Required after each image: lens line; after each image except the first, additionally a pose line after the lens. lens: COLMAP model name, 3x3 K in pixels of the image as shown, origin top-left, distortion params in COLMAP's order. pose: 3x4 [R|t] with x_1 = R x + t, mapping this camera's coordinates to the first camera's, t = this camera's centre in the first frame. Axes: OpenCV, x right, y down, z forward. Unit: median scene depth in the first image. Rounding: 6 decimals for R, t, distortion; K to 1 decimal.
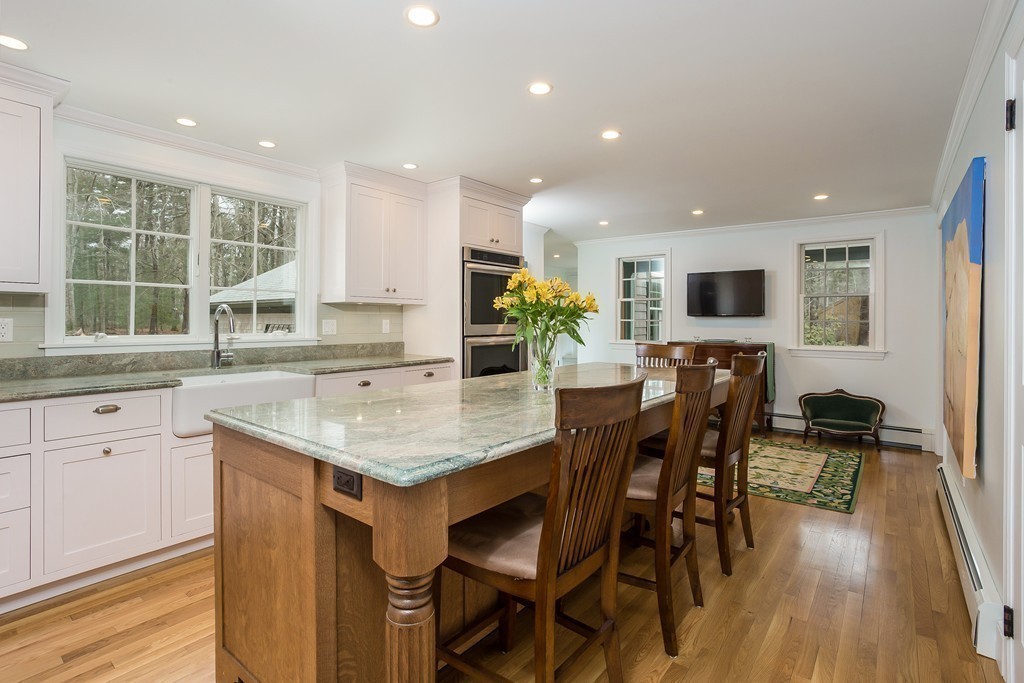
lens RADIAL K [[500.7, 0, 516.8], [0, 500.7, 320.4], [0, 0, 1]] dist [-0.071332, 0.037936]
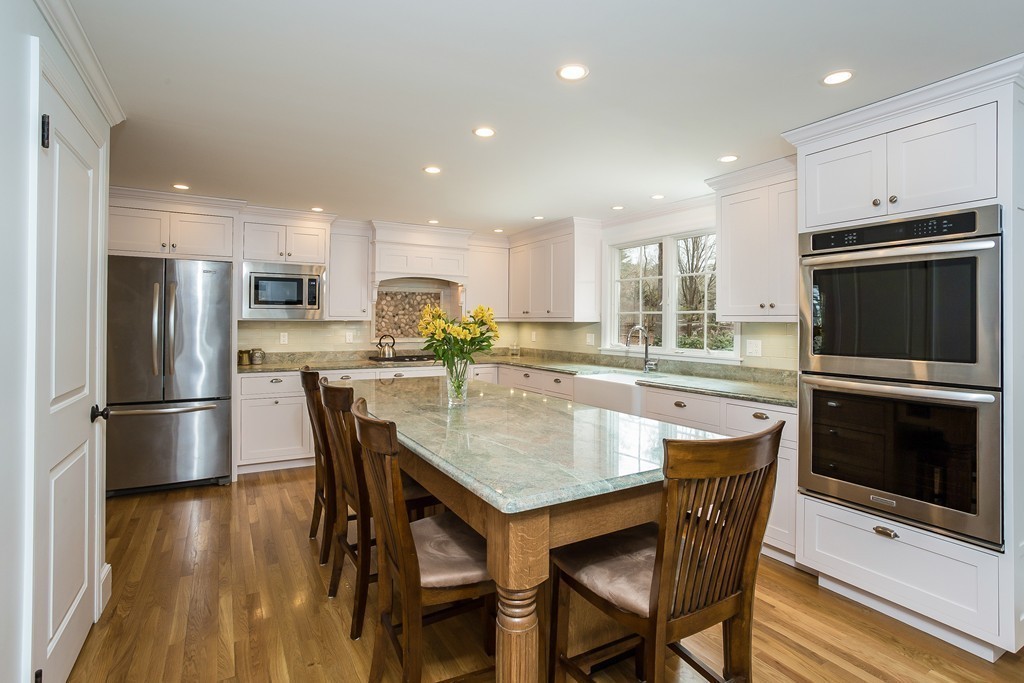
lens RADIAL K [[500.7, 0, 516.8], [0, 500.7, 320.4], [0, 0, 1]] dist [-0.071332, 0.037936]
pose [[-0.384780, -0.010293, -0.922951, 0.738500], [-0.011412, 0.999914, -0.006394, -0.031352], [0.922938, 0.008072, -0.384865, 1.064515]]
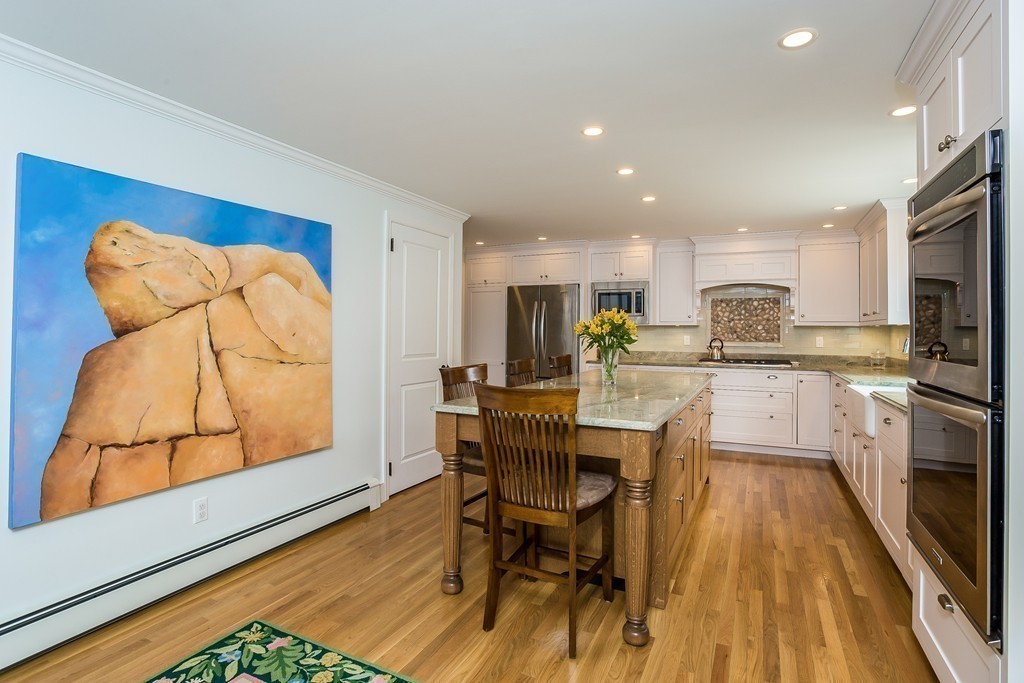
lens RADIAL K [[500.7, 0, 516.8], [0, 500.7, 320.4], [0, 0, 1]] dist [-0.071332, 0.037936]
pose [[-0.979466, -0.016075, -0.200966, 0.443640], [-0.013716, 0.999820, -0.013124, -0.020813], [0.201141, -0.010098, -0.979510, 1.638743]]
